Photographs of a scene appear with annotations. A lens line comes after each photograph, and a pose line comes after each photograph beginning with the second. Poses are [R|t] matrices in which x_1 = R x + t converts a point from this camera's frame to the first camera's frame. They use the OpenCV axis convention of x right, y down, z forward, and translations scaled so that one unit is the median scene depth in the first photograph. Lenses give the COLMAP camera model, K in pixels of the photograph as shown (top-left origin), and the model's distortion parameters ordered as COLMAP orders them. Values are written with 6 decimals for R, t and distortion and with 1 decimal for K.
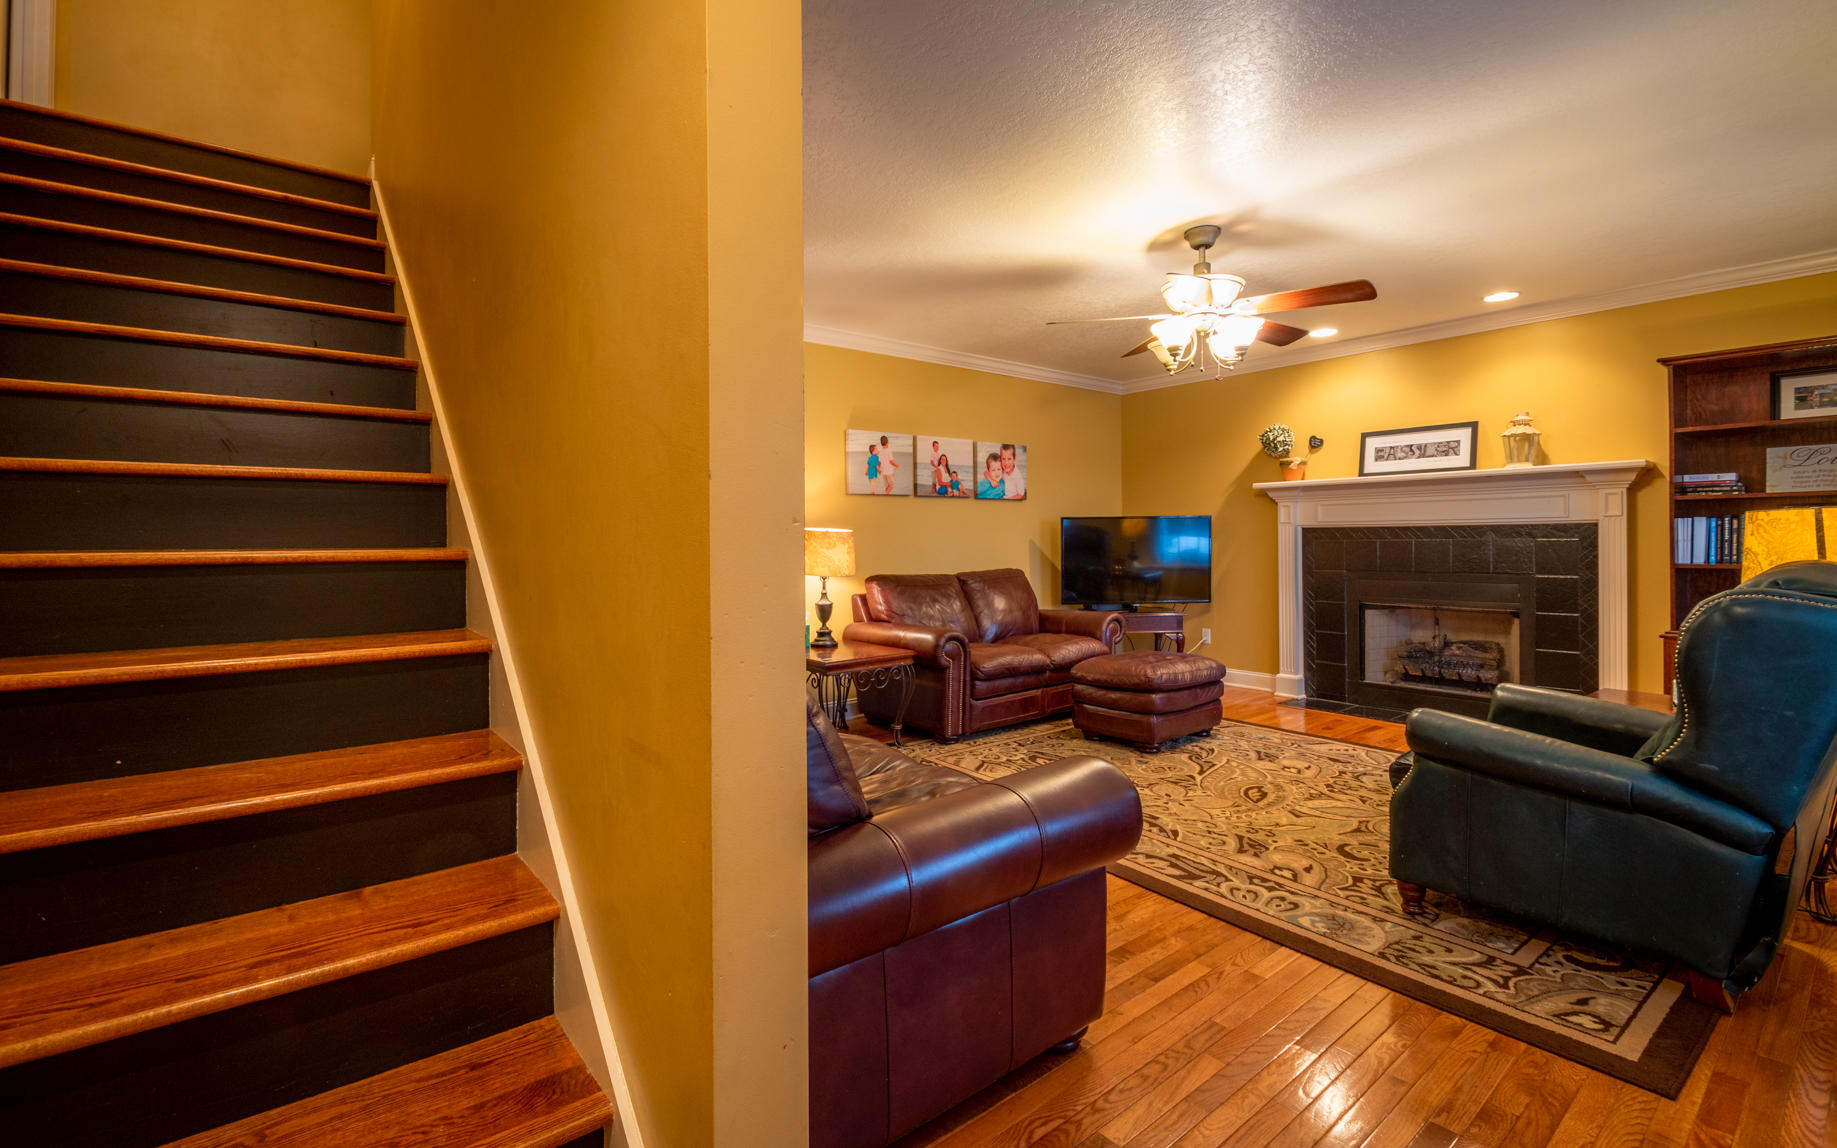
lens RADIAL K [[816.1, 0, 918.8], [0, 816.1, 546.5], [0, 0, 1]] dist [0.003357, -0.015894]
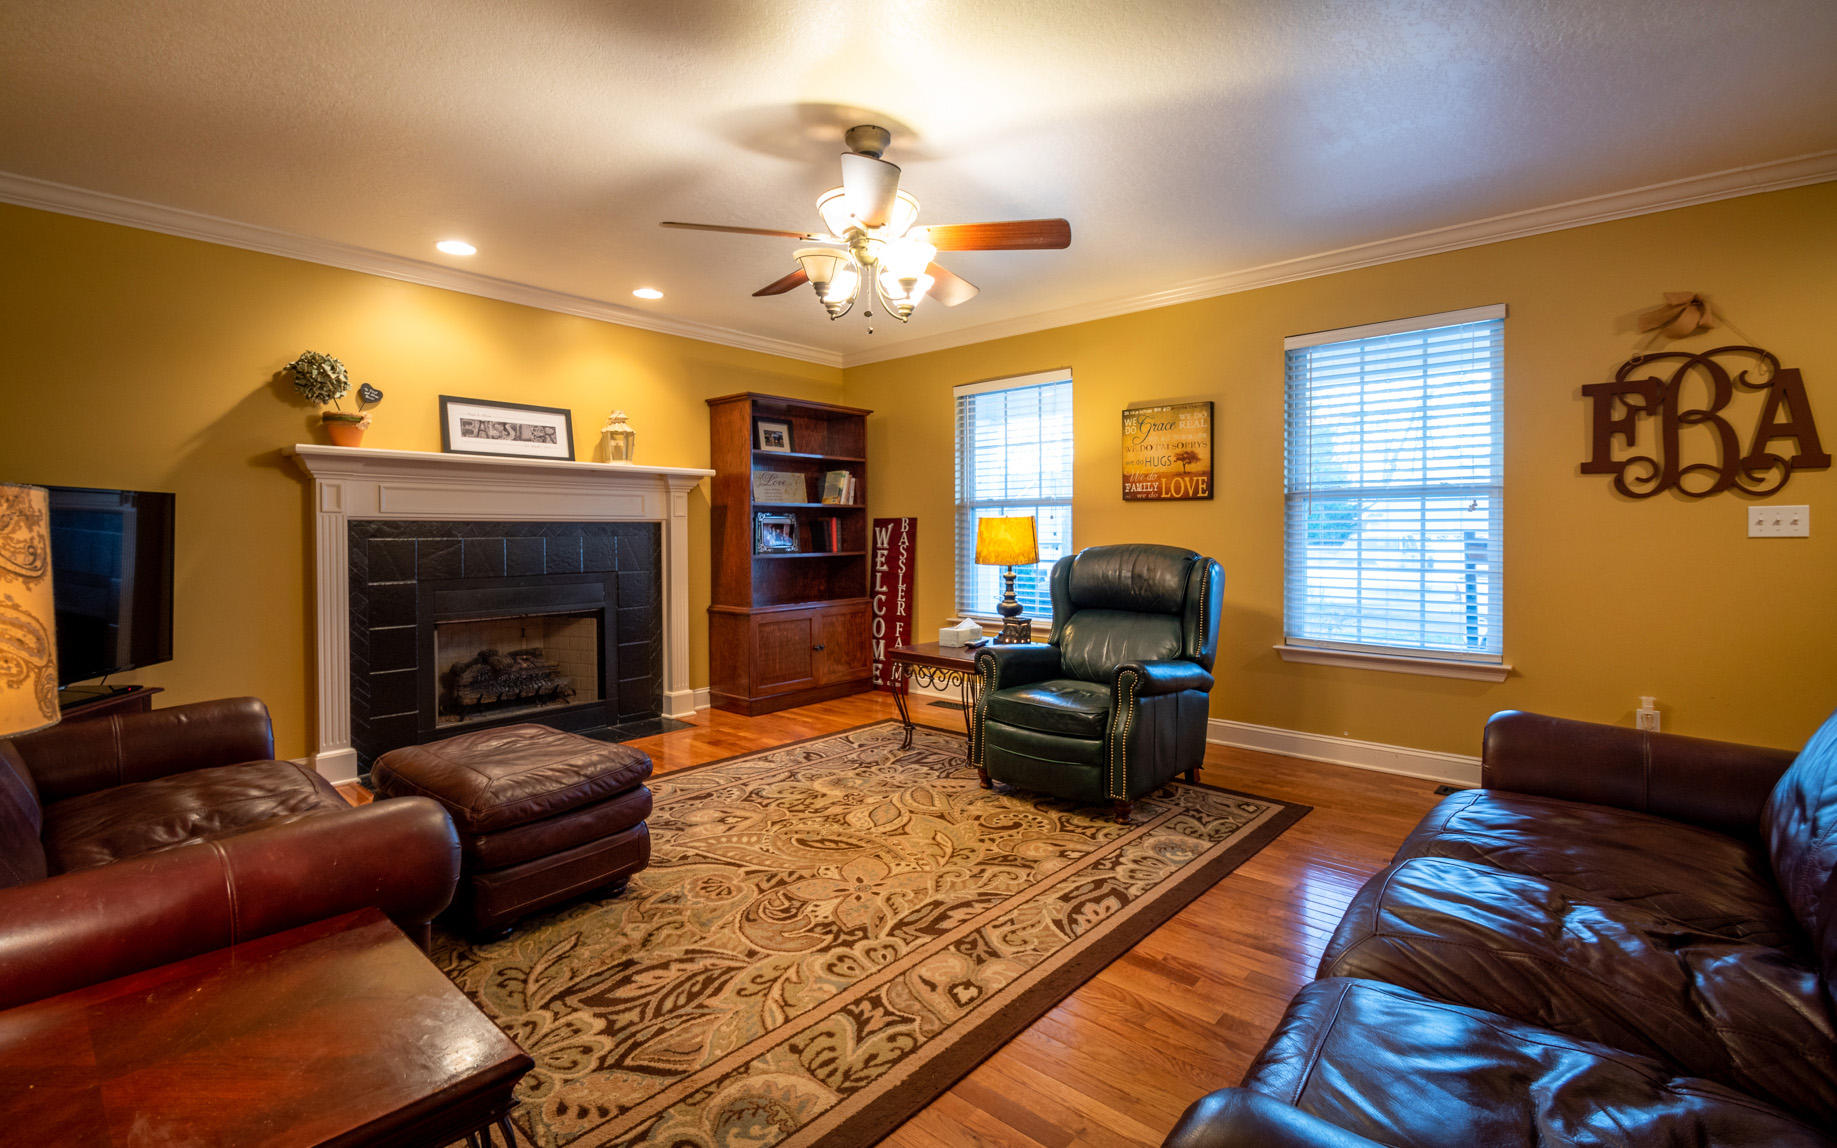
lens RADIAL K [[816.1, 0, 918.8], [0, 816.1, 546.5], [0, 0, 1]] dist [0.003357, -0.015894]
pose [[-0.181303, -0.008601, 0.983390, -0.335394], [0.014839, 0.999824, 0.011481, -0.003134], [-0.983315, 0.016675, -0.181143, 0.868977]]
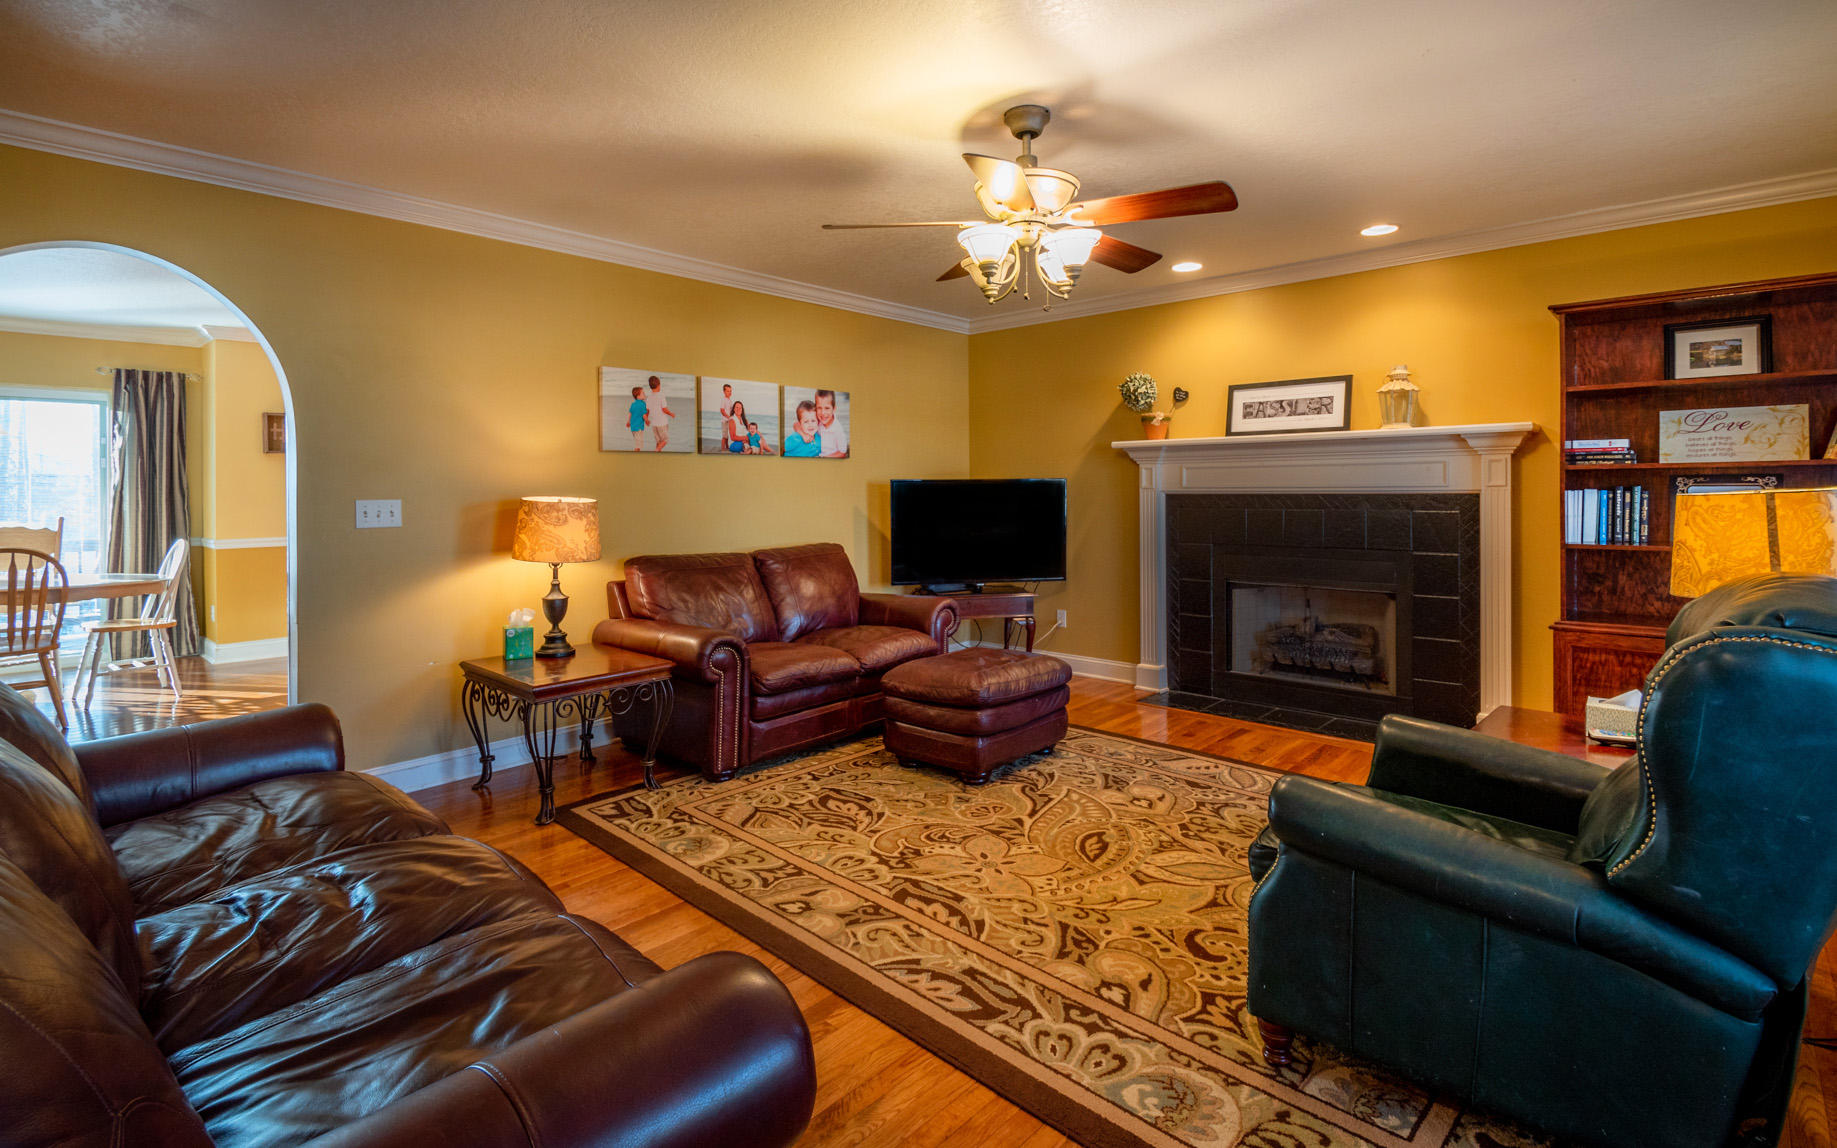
lens RADIAL K [[866.4, 0, 938.0], [0, 866.4, 504.8], [0, 0, 1]] dist [-0.000115, -0.015763]
pose [[0.986675, -0.000546, 0.162705, 0.108480], [-0.000570, 0.999977, 0.006807, -0.022865], [-0.162705, -0.006809, 0.986651, 0.174206]]
